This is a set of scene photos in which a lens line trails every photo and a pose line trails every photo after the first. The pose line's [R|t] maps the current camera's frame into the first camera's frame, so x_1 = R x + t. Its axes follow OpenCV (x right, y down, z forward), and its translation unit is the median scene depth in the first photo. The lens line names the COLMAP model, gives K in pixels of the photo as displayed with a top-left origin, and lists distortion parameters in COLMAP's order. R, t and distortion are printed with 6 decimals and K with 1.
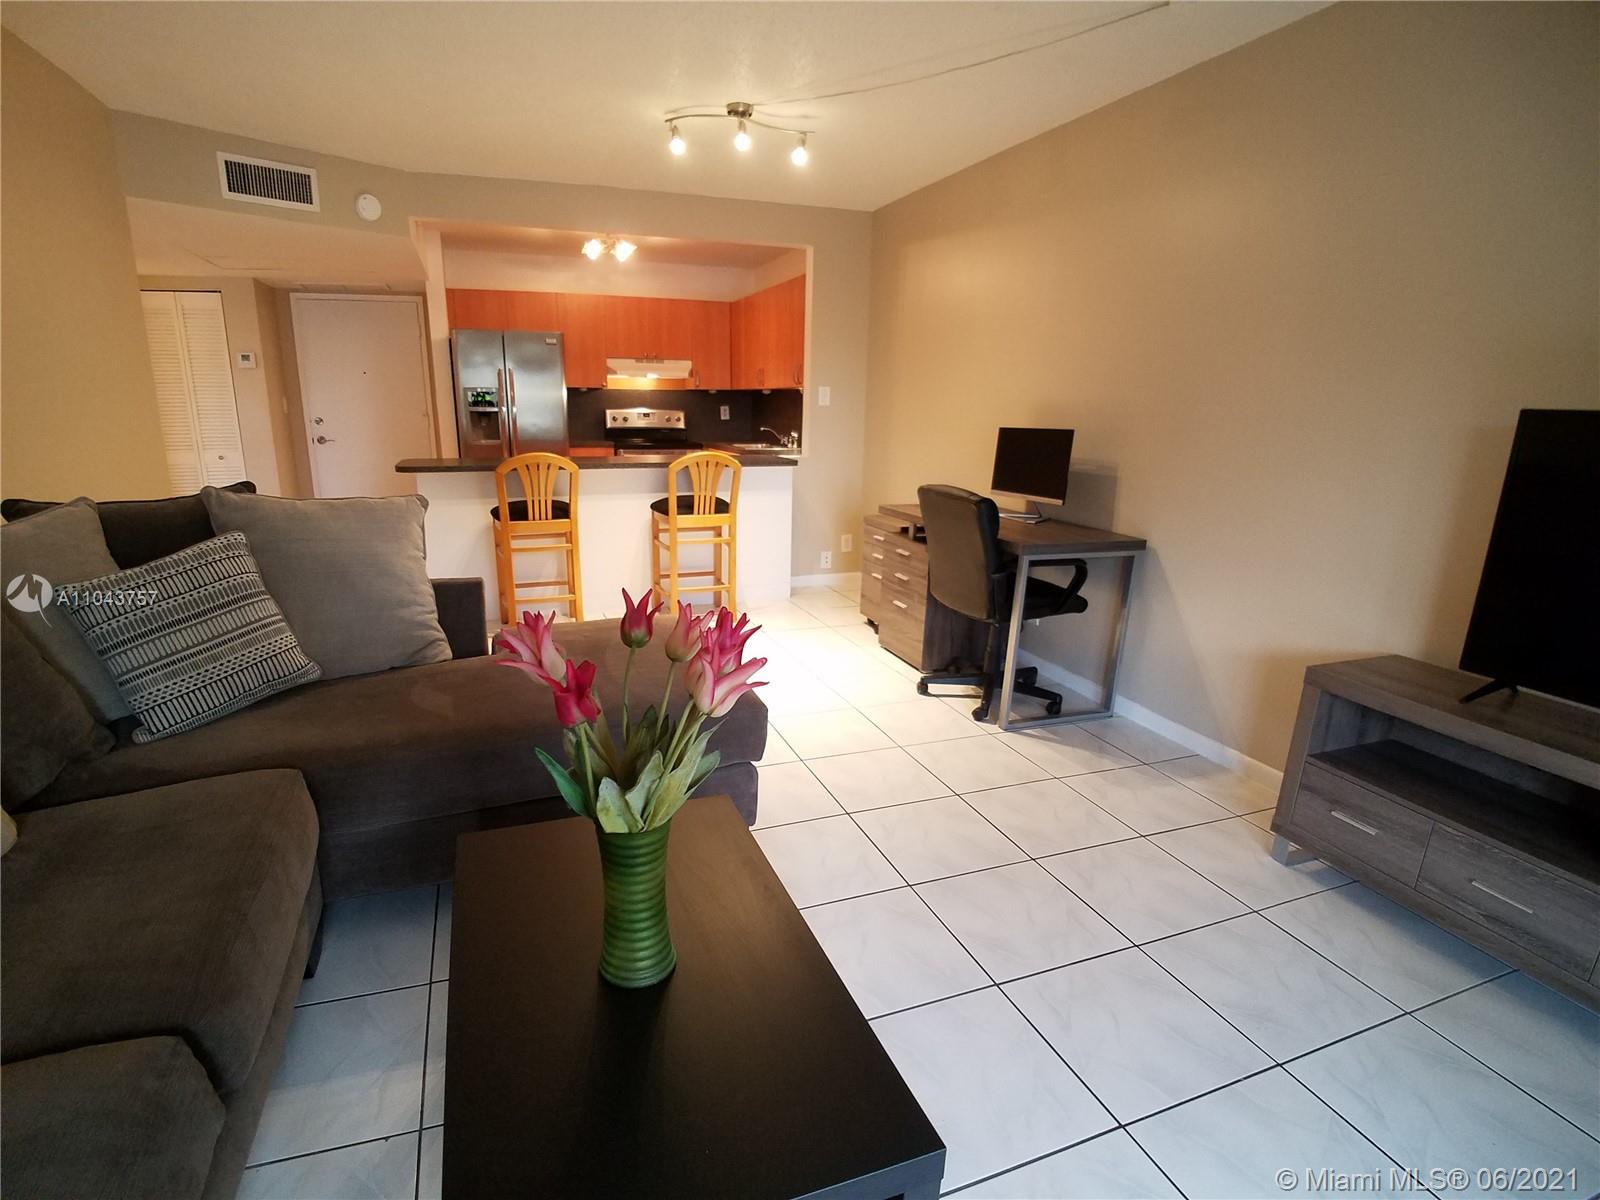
lens RADIAL K [[791.5, 0, 776.2], [0, 791.5, 611.1], [0, 0, 1]] dist [-0.035444, -0.018158]
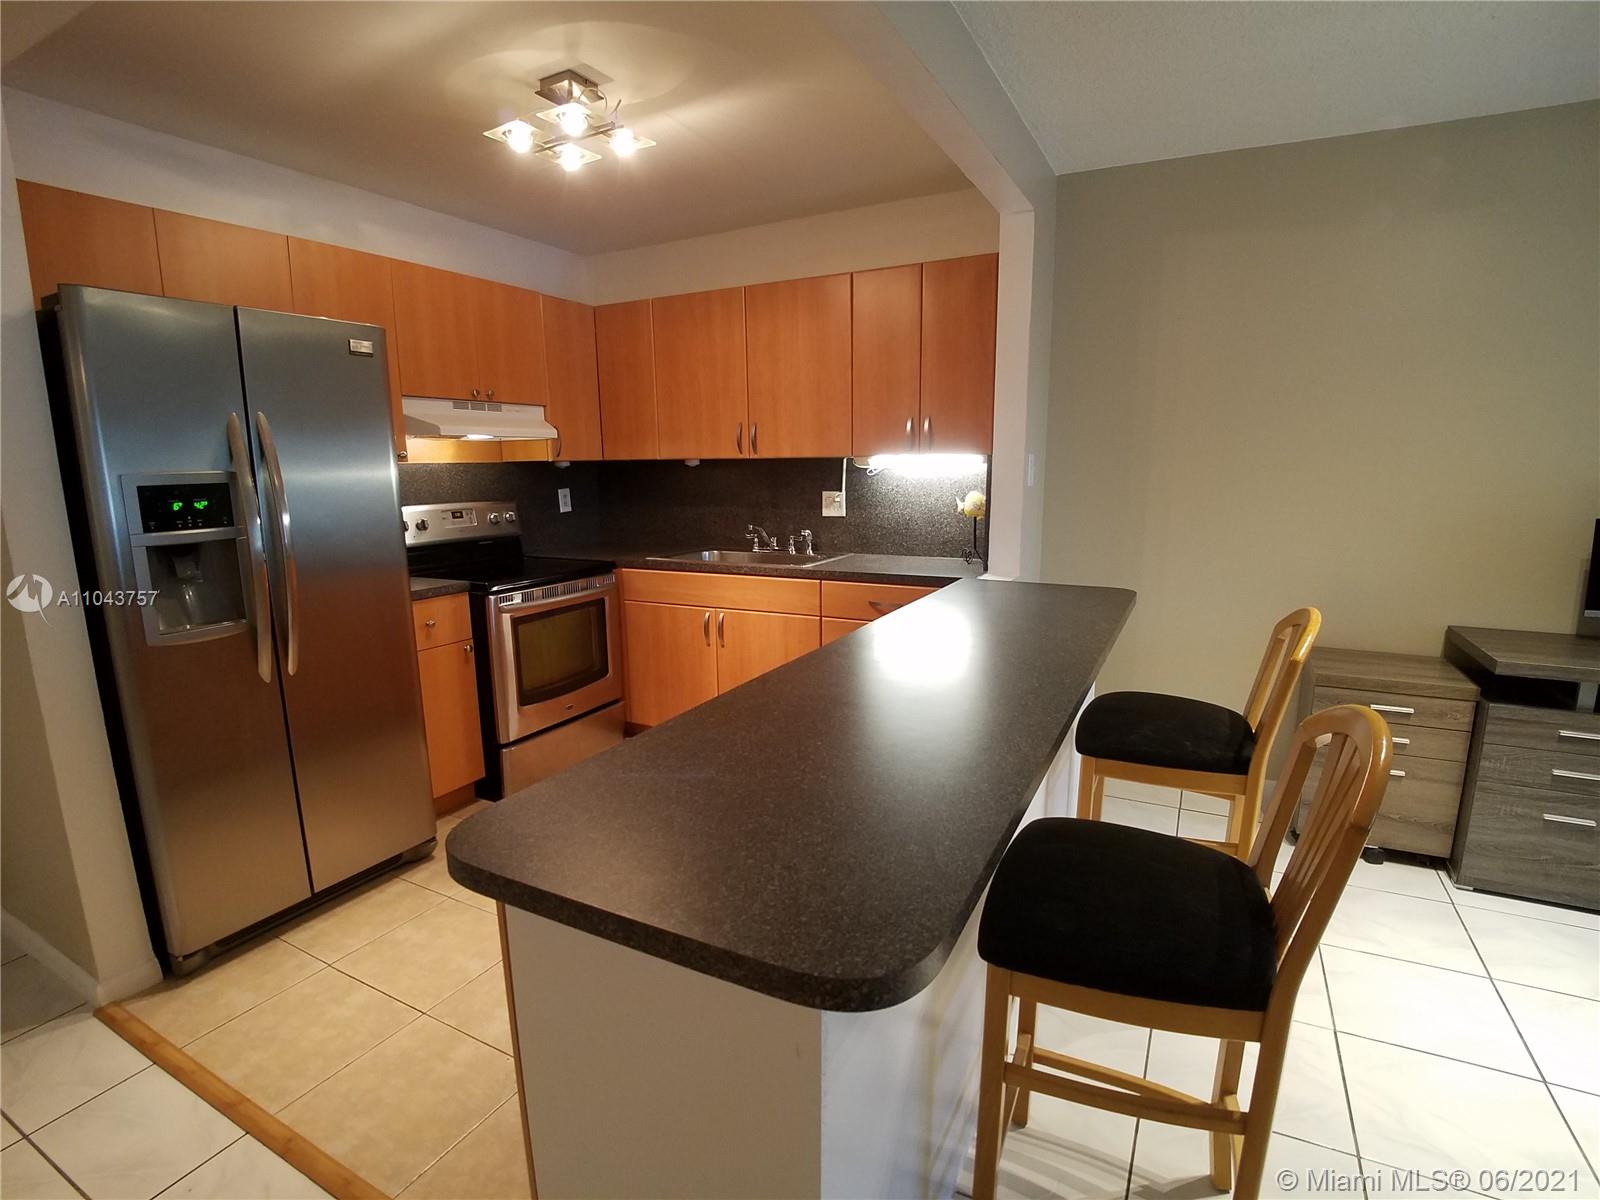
lens RADIAL K [[784.2, 0, 795.2], [0, 784.2, 620.5], [0, 0, 1]] dist [-0.049038, -0.000910]
pose [[0.736100, -0.154617, 0.658976, -0.636164], [0.191946, 0.981278, 0.015829, -0.283288], [-0.649086, 0.114836, 0.751997, 0.949428]]
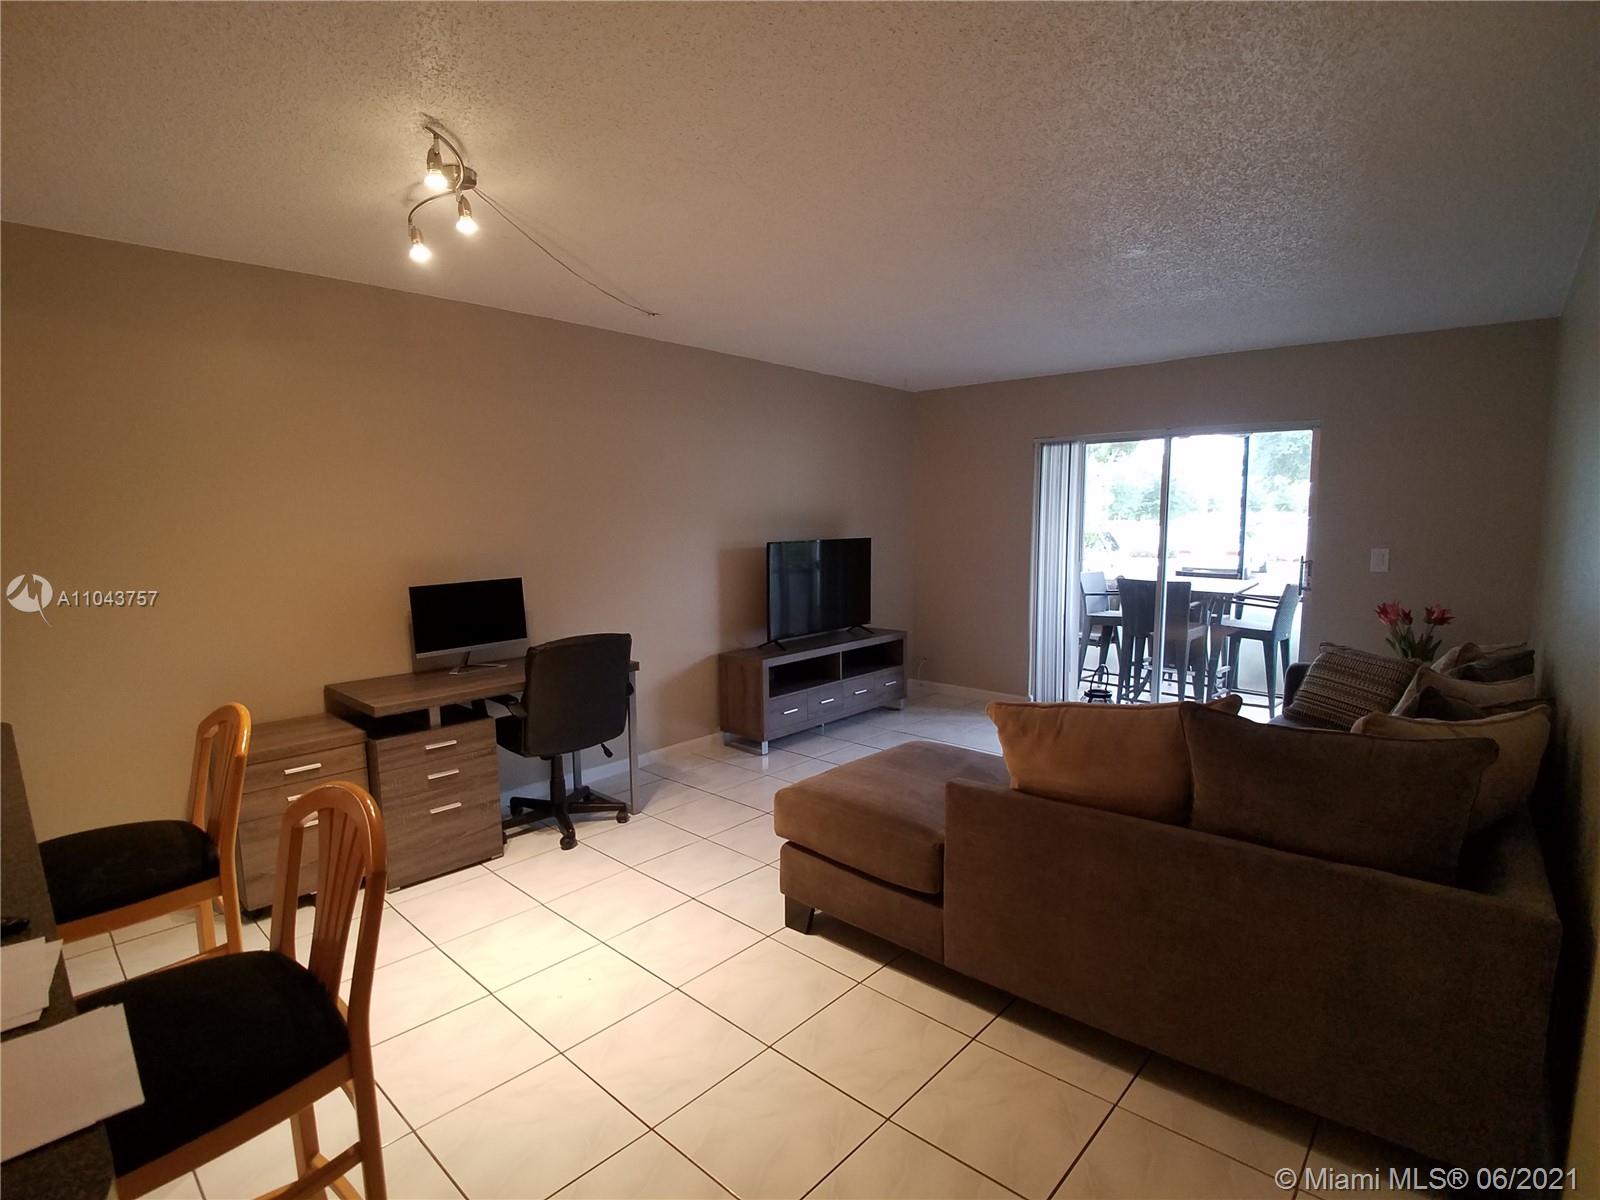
lens RADIAL K [[794.5, 0, 786.5], [0, 794.5, 606.6], [0, 0, 1]] dist [-0.048558, -0.000746]
pose [[-0.462523, -0.113669, 0.879291, -0.707076], [0.224831, 0.944293, 0.240337, -0.324768], [-0.857627, 0.308853, -0.411200, 0.974913]]
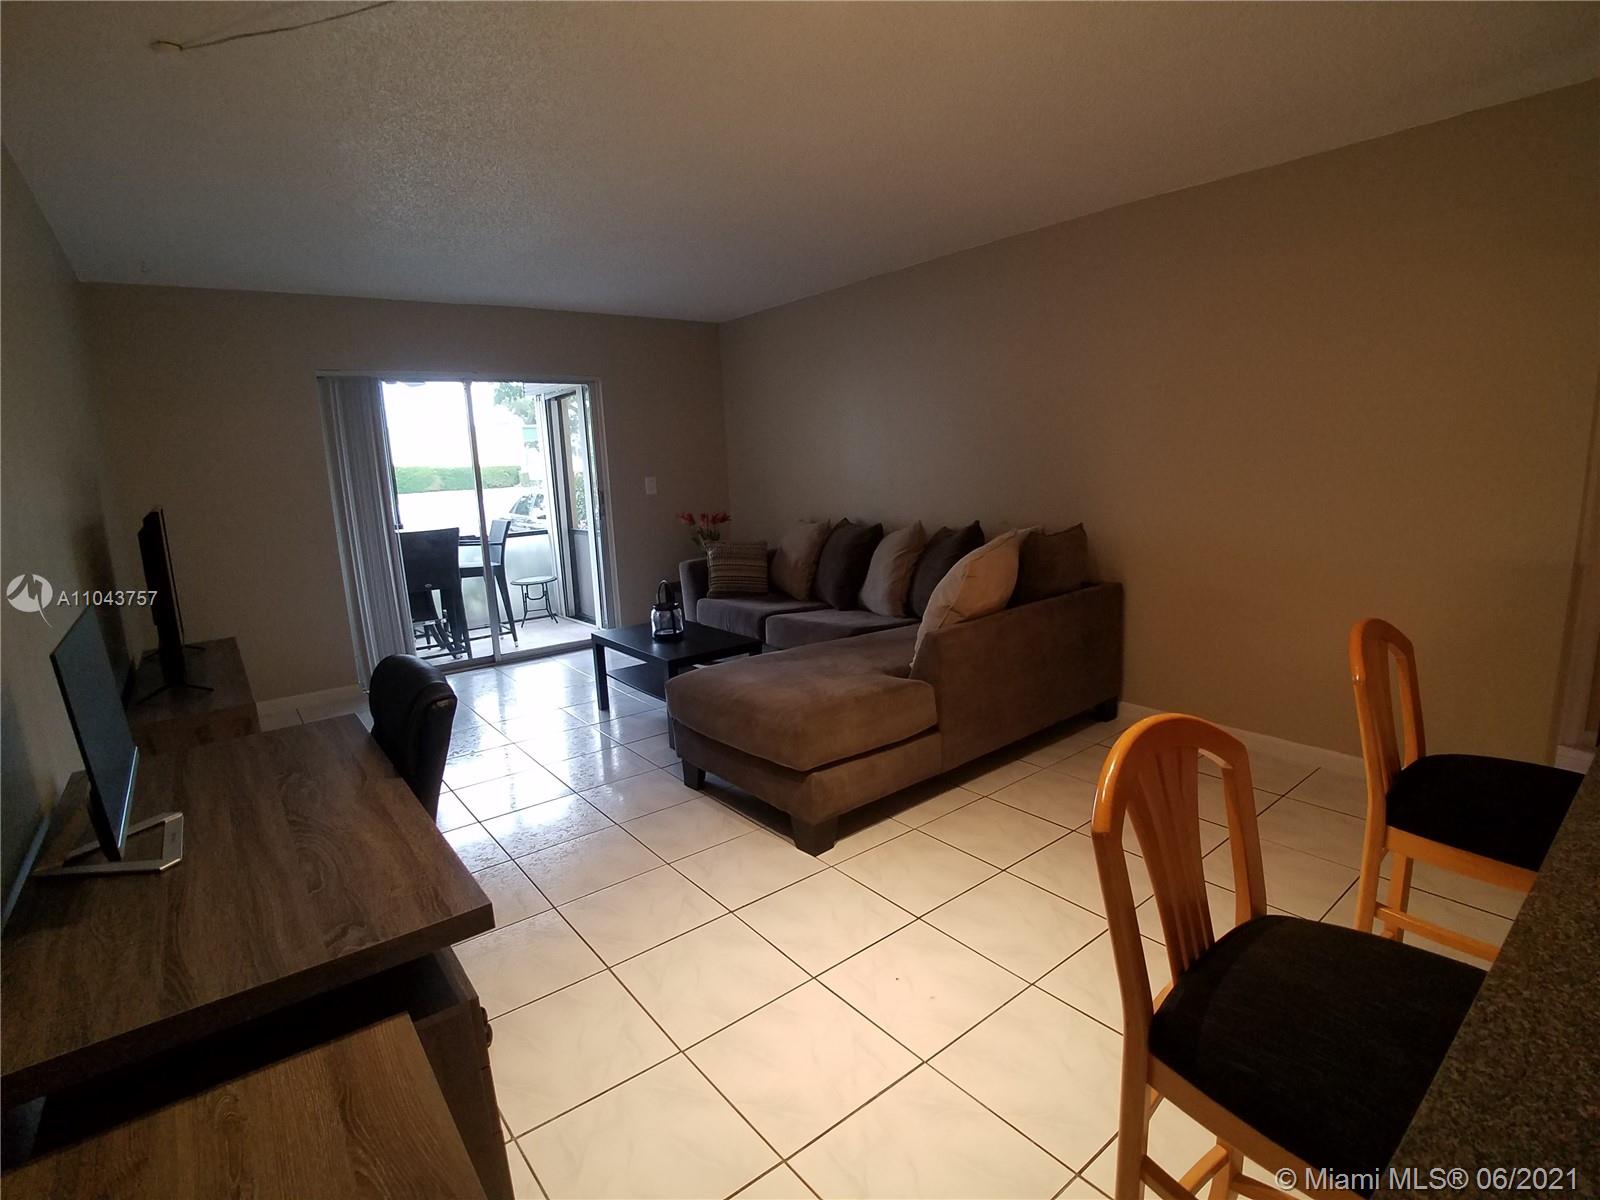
lens RADIAL K [[786.0, 0, 835.7], [0, 786.0, 597.3], [0, 0, 1]] dist [-0.013092, -0.040454]
pose [[-0.939581, 0.084920, -0.331626, 0.114147], [-0.061624, 0.910959, 0.407869, -0.379974], [0.336734, 0.403662, -0.850686, 1.292489]]
